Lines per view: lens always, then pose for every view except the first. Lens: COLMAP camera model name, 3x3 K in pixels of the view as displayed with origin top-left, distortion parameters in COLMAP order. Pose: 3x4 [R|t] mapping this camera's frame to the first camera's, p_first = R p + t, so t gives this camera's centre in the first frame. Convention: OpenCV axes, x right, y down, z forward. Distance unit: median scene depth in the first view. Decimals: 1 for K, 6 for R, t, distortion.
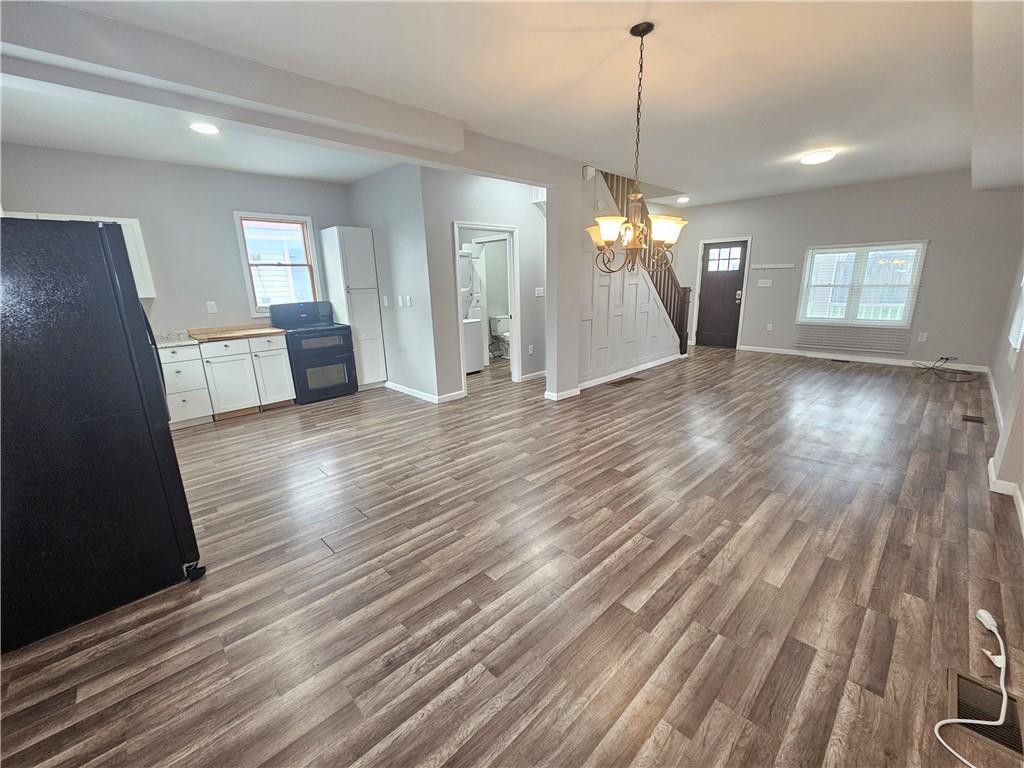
lens RADIAL K [[420.5, 0, 504.2], [0, 420.5, 390.0], [0, 0, 1]] dist [0.001377, 0.000955]
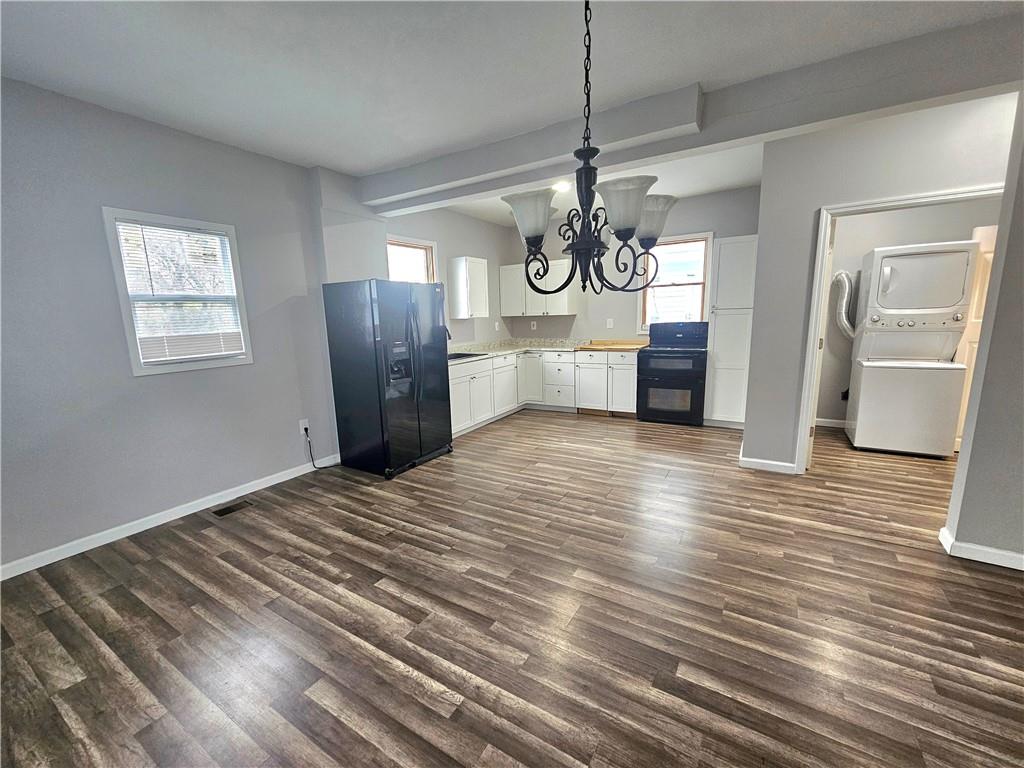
lens RADIAL K [[420.5, 0, 502.2], [0, 420.5, 398.4], [0, 0, 1]] dist [0.001377, 0.000955]
pose [[0.251723, 0.210484, -0.944633, 0.468636], [-0.220104, 0.962936, 0.155910, -0.121351], [0.942438, 0.168672, 0.288722, 0.433757]]
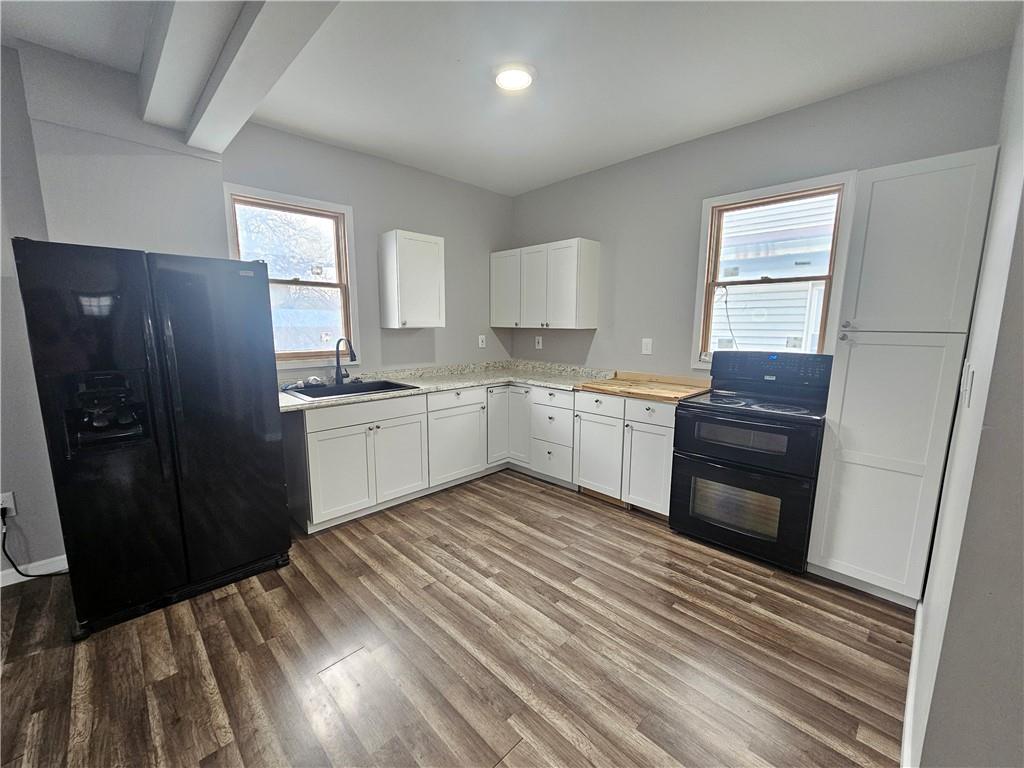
lens RADIAL K [[420.5, 0, 506.9], [0, 420.5, 391.6], [0, 0, 1]] dist [0.001377, 0.000955]
pose [[0.017403, 0.188889, -0.981844, 0.024251], [-0.257990, 0.949588, 0.178111, -0.210681], [0.965991, 0.250206, 0.065257, 0.822735]]
